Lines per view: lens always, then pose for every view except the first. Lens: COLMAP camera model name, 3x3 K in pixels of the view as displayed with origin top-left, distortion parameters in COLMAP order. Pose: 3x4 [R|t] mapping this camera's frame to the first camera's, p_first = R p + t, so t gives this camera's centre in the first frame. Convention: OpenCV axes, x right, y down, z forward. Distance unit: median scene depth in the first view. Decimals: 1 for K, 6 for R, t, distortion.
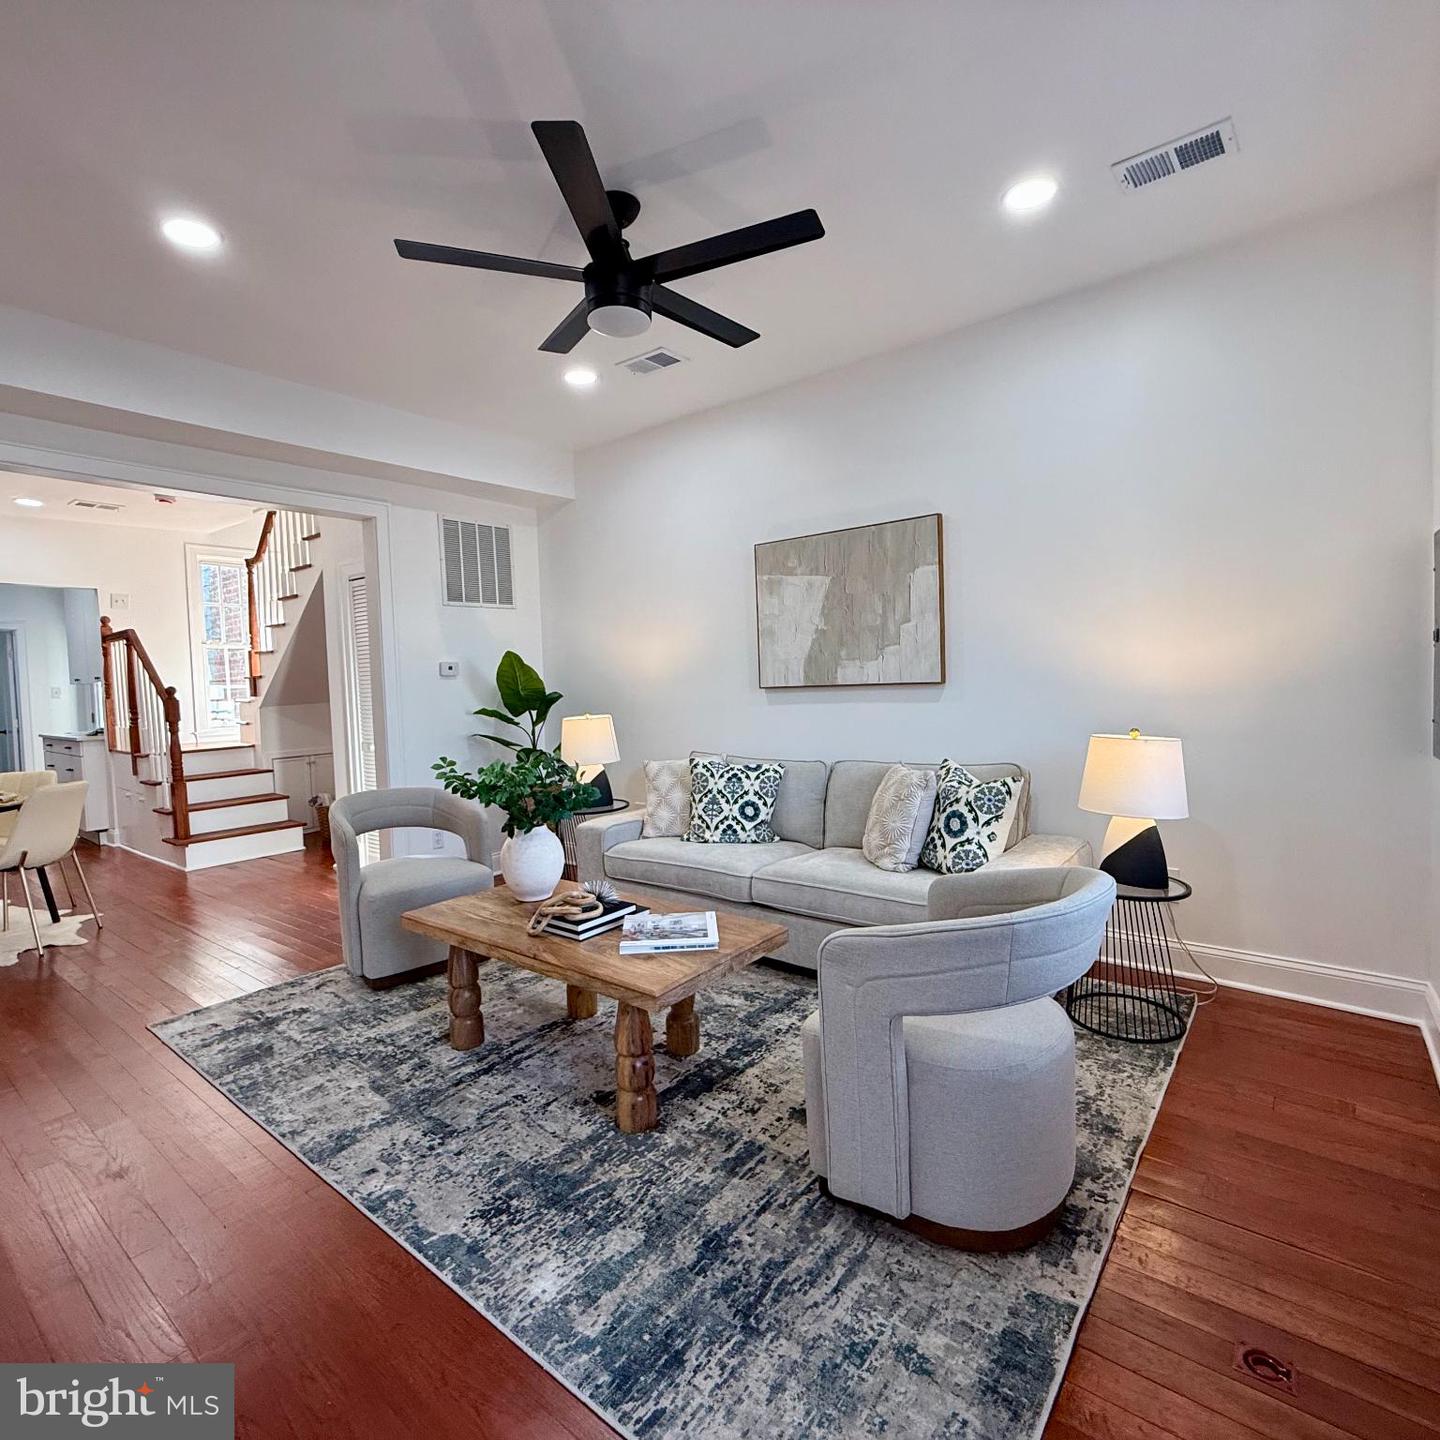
lens RADIAL K [[763.7, 0, 718.3], [0, 763.7, 717.0], [0, 0, 1]] dist [0.000323, -0.000908]
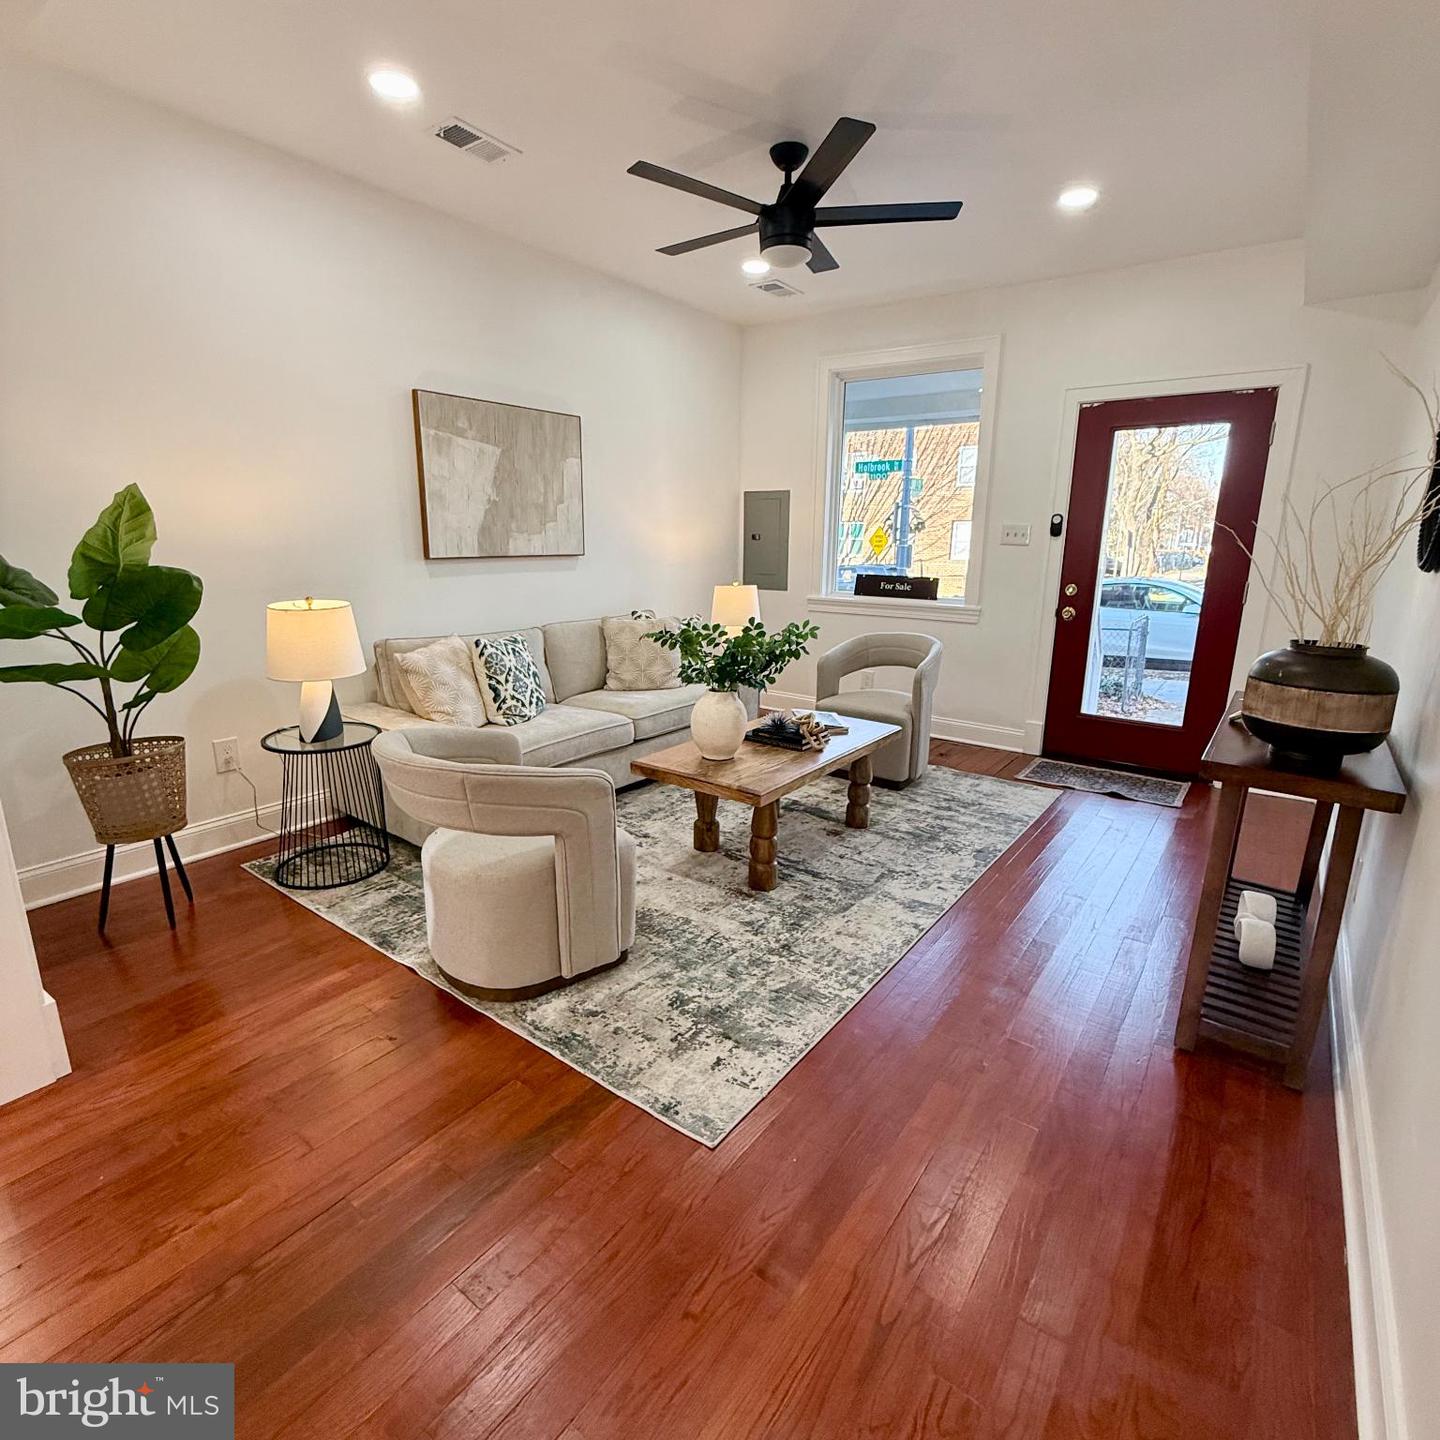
lens RADIAL K [[763.7, 0, 718.1], [0, 763.7, 719.2], [0, 0, 1]] dist [0.000323, -0.000908]
pose [[-0.033935, -0.206591, 0.977839, -0.973152], [0.035846, 0.977521, 0.207768, -0.031472], [-0.998781, 0.042102, -0.025767, 0.771970]]
